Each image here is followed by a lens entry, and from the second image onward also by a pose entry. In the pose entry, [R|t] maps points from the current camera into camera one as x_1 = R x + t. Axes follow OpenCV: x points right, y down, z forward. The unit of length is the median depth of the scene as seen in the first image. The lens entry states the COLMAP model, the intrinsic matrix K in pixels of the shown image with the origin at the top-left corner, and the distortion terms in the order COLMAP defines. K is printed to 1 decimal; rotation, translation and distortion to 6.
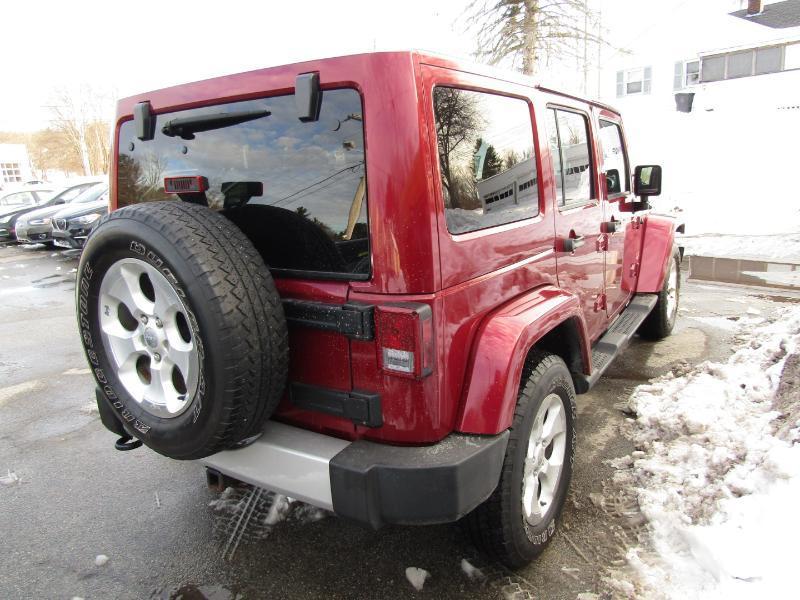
lens RADIAL K [[566.1, 0, 400.0], [0, 566.1, 300.0], [0, 0, 1]] dist [-0.010070, 0.000045]
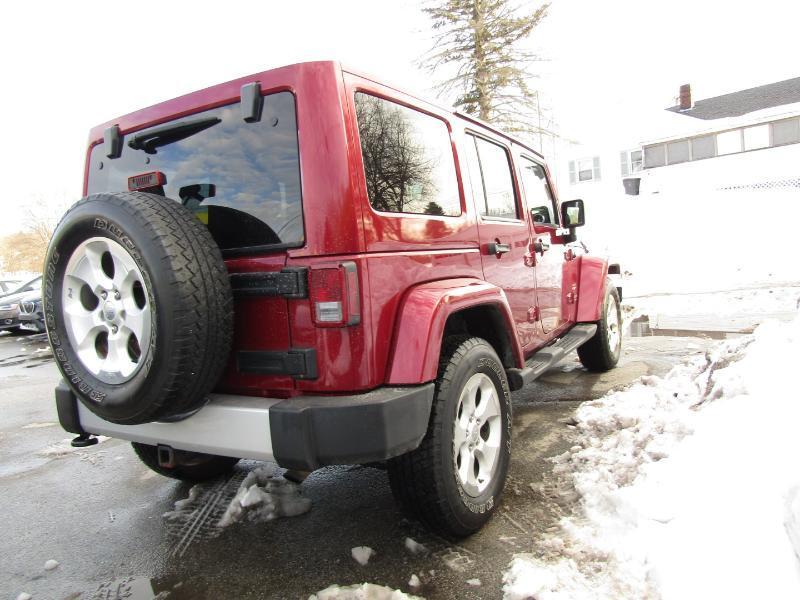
lens RADIAL K [[566.1, 0, 400.0], [0, 566.1, 300.0], [0, 0, 1]] dist [-0.010070, 0.000045]
pose [[0.998482, -0.028729, 0.046992, 0.060172], [0.035857, 0.986679, -0.158677, 0.185959], [-0.041808, 0.160121, 0.986212, -0.094278]]
